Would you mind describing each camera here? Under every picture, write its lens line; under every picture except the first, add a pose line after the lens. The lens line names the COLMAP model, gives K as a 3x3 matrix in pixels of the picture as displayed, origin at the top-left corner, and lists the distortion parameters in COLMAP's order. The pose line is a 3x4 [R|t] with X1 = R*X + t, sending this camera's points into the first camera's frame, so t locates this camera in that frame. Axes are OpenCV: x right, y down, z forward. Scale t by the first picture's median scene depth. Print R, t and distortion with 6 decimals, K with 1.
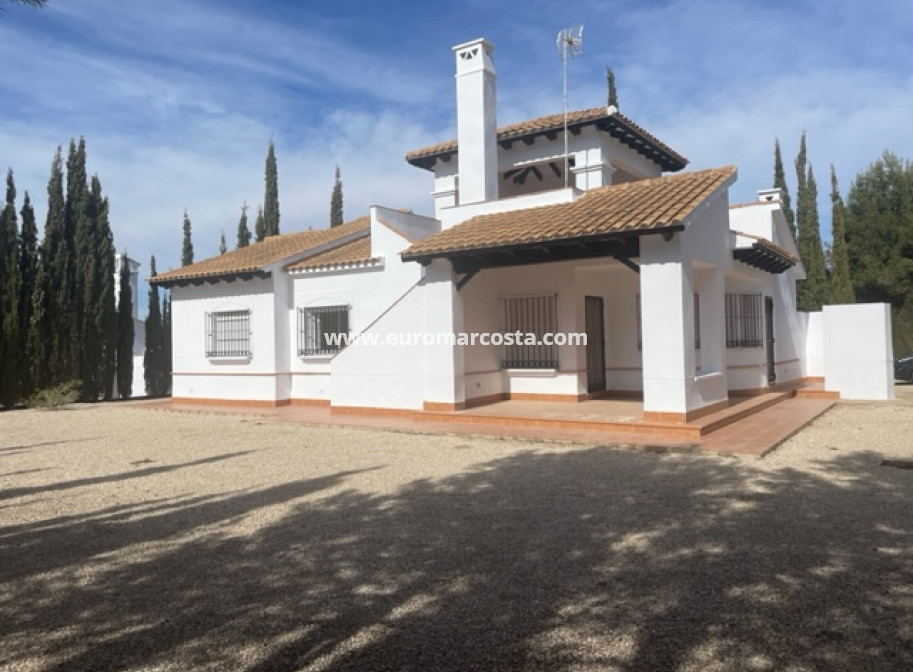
lens RADIAL K [[700.9, 0, 461.9], [0, 700.9, 334.5], [0, 0, 1]] dist [0.046165, -0.040966]
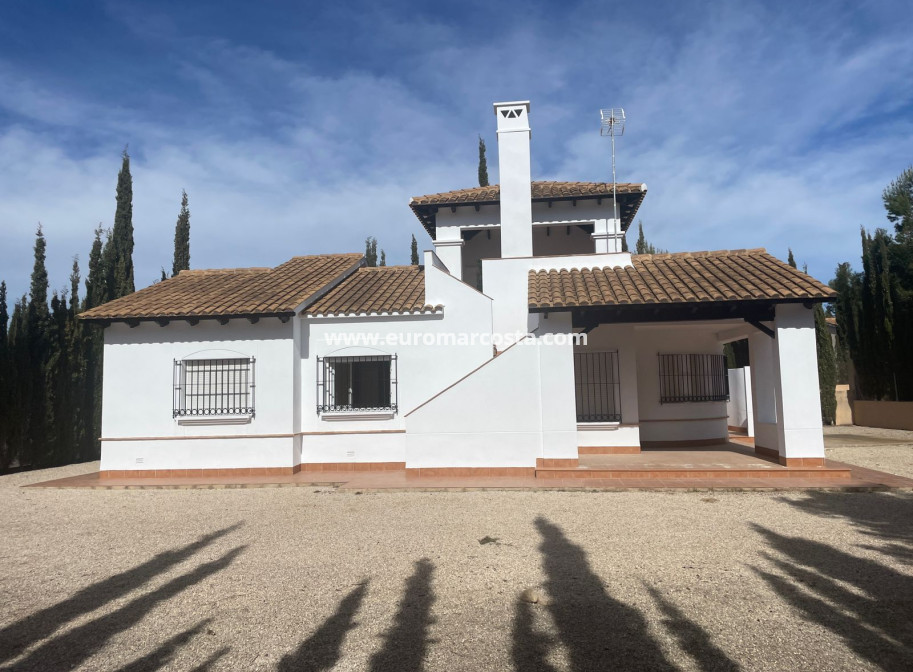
lens RADIAL K [[700.9, 0, 461.9], [0, 700.9, 334.6], [0, 0, 1]] dist [0.046165, -0.040966]
pose [[0.877854, 0.040532, 0.477209, -0.489663], [-0.002911, 0.996846, -0.079313, 0.002554], [-0.478919, 0.068236, 0.875203, 0.154901]]
